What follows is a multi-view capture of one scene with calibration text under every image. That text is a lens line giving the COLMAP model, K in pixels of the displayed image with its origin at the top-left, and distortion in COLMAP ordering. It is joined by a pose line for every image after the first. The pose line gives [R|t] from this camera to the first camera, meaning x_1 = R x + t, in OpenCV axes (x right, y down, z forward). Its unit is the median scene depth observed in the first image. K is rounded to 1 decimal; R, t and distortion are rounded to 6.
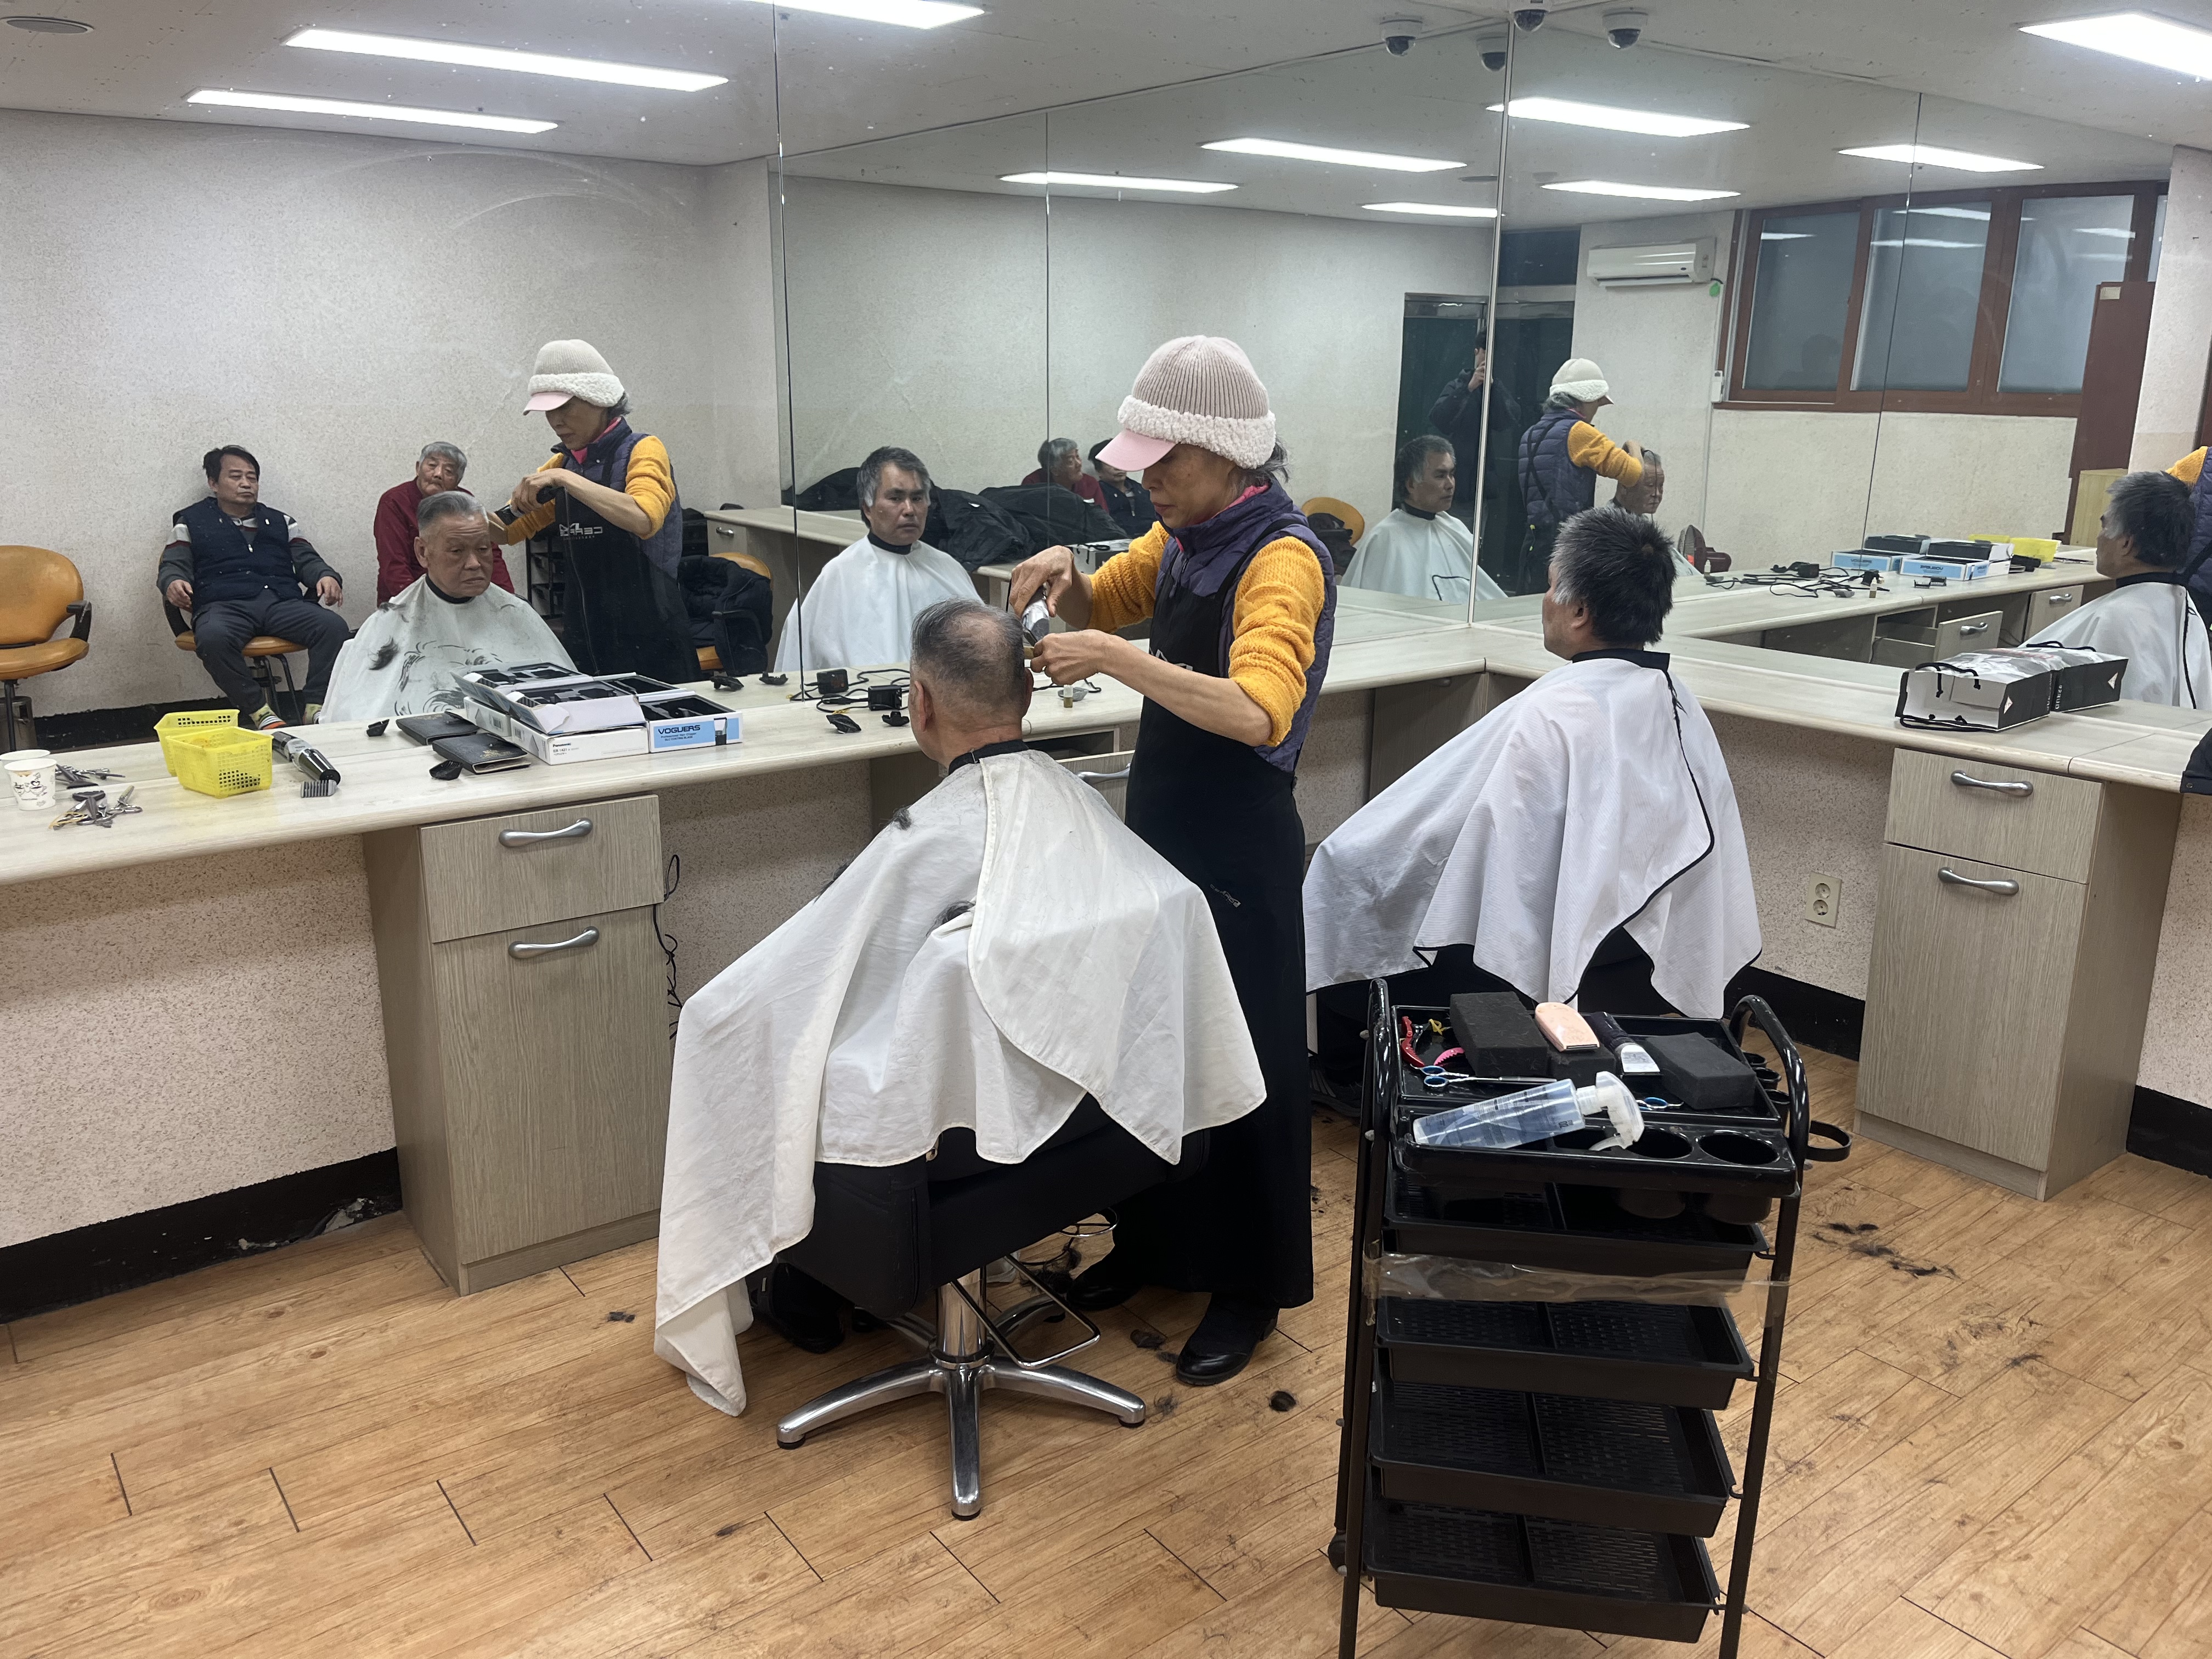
lens RADIAL K [[1636.5, 0, 1106.0], [0, 1636.5, 829.5], [0, 0, 1]] dist [0.008561, 0.000873]
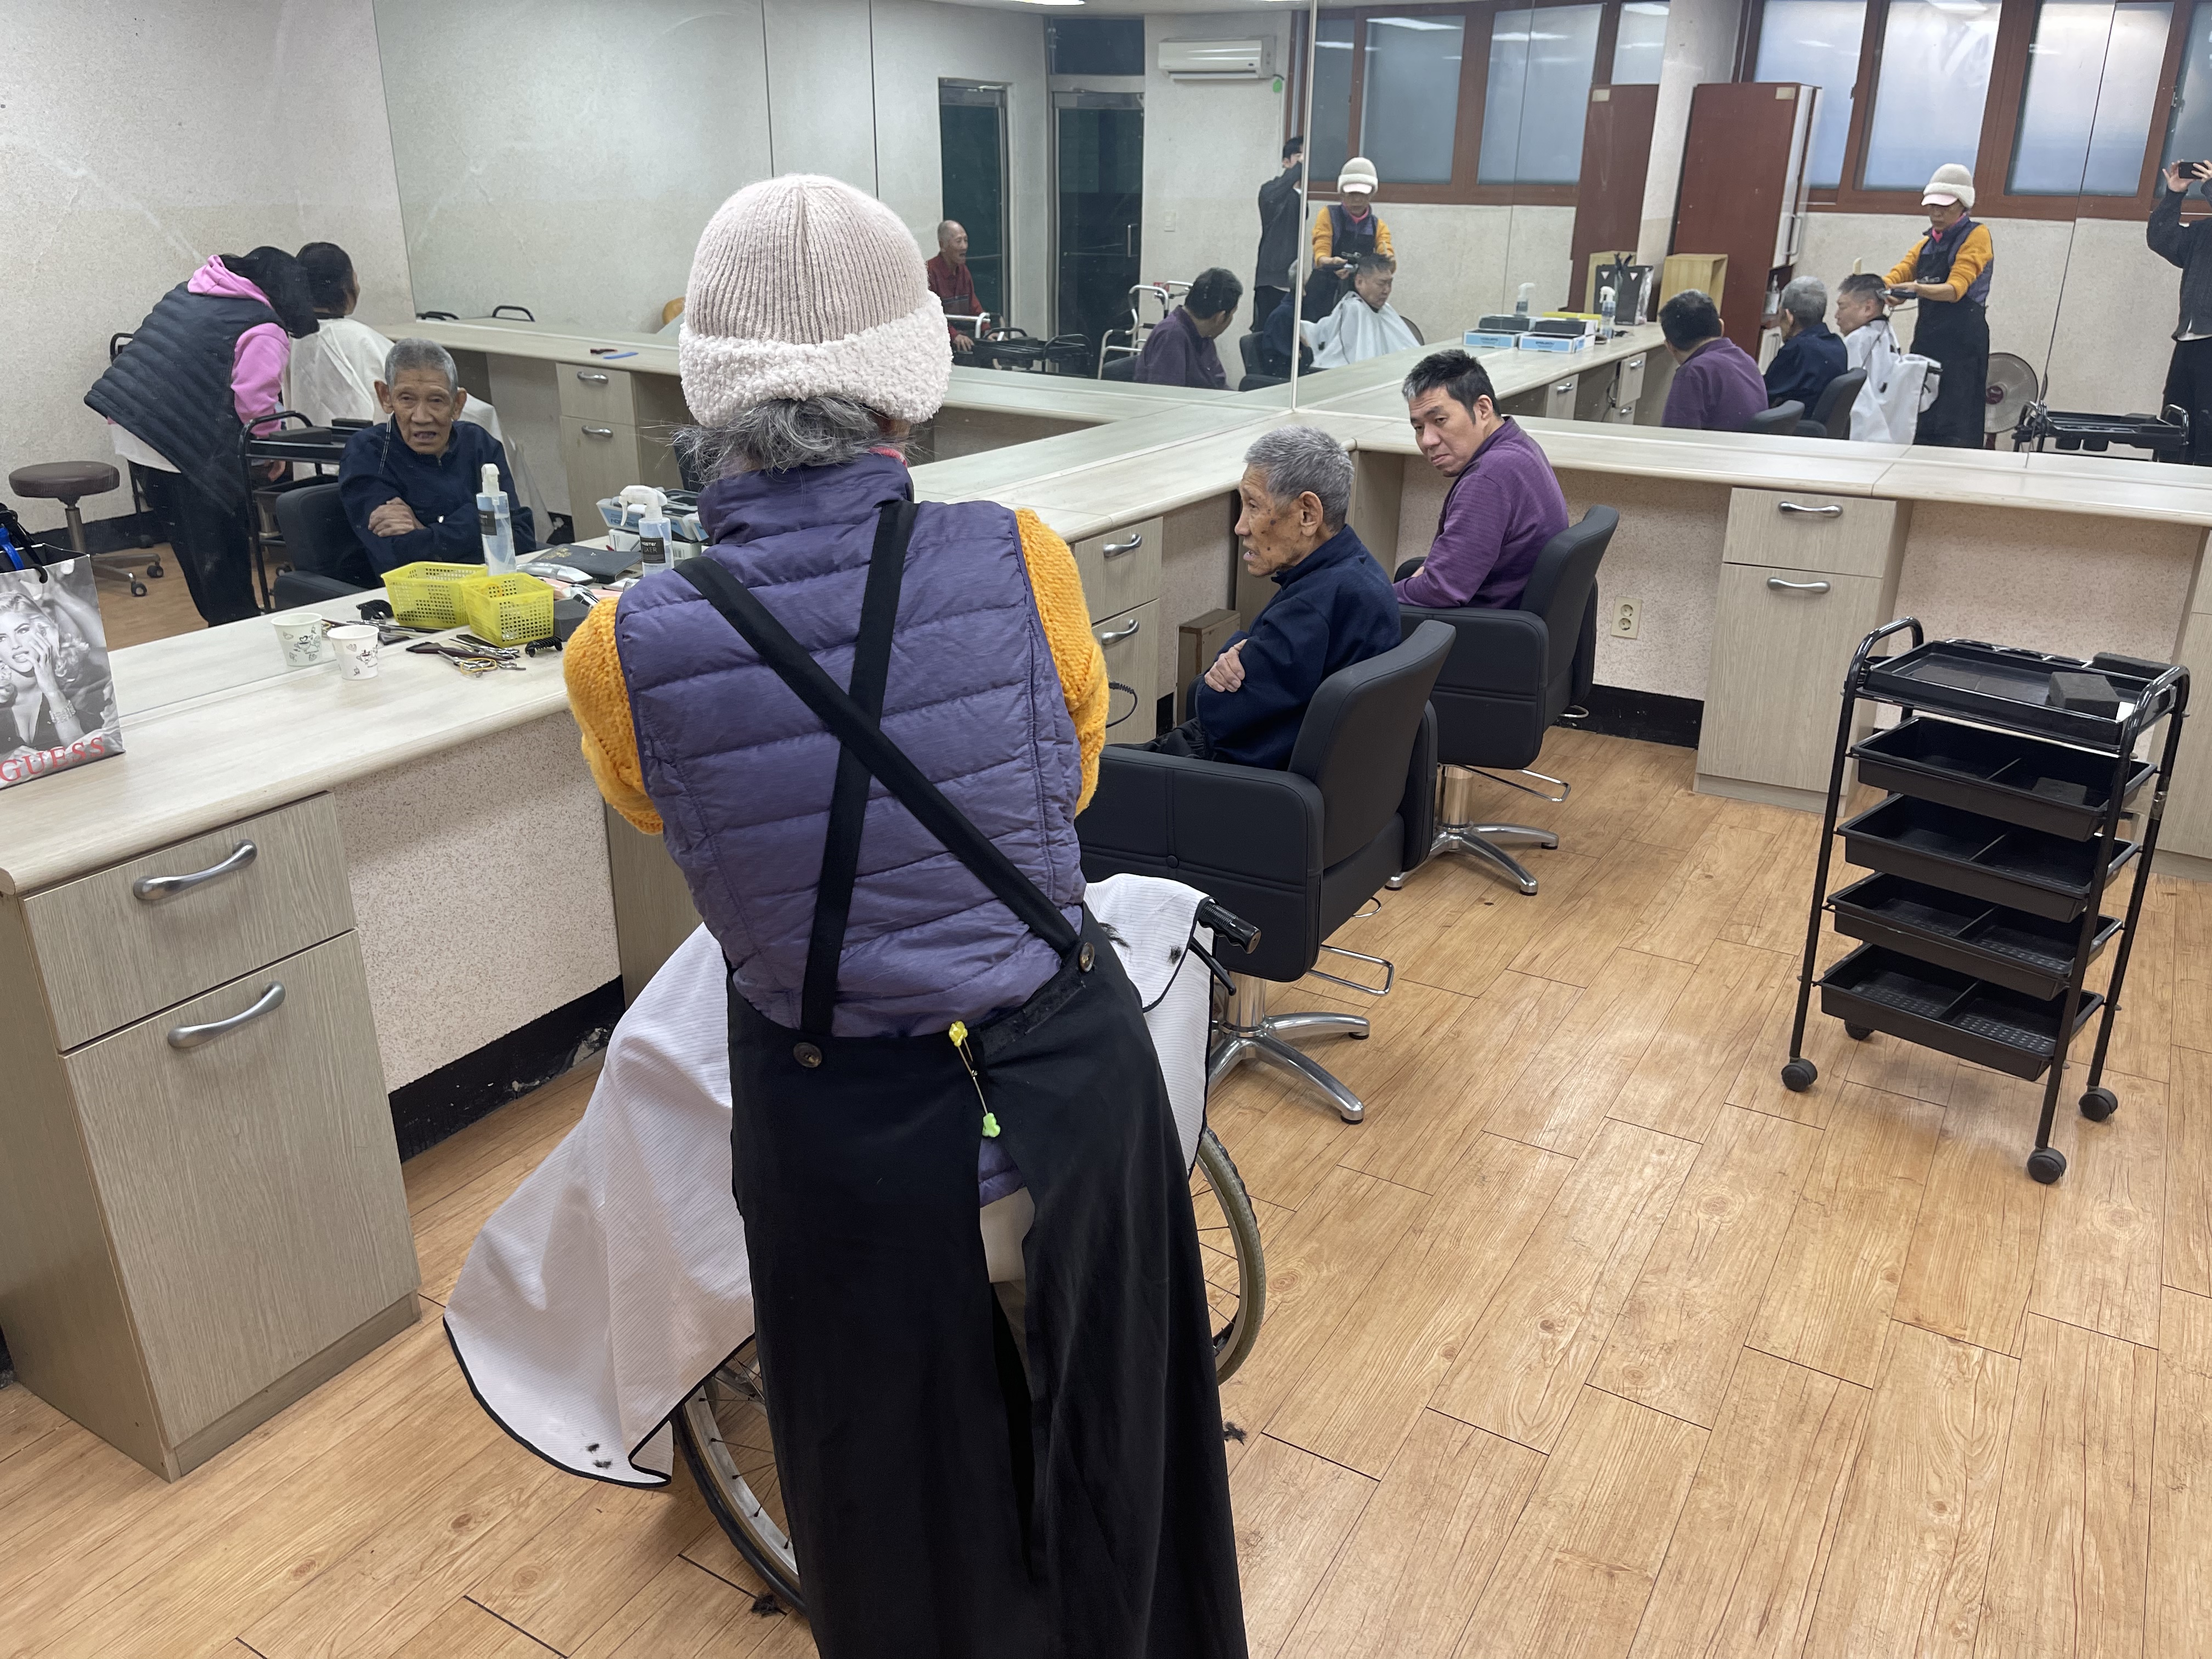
lens RADIAL K [[1652.7, 0, 1106.0], [0, 1652.7, 829.5], [0, 0, 1]] dist [0.046233, -0.050218]
pose [[0.928500, -0.137144, 0.345079, -0.485057], [0.095681, 0.986280, 0.134528, -0.008131], [-0.358794, -0.091892, 0.928883, -0.071892]]
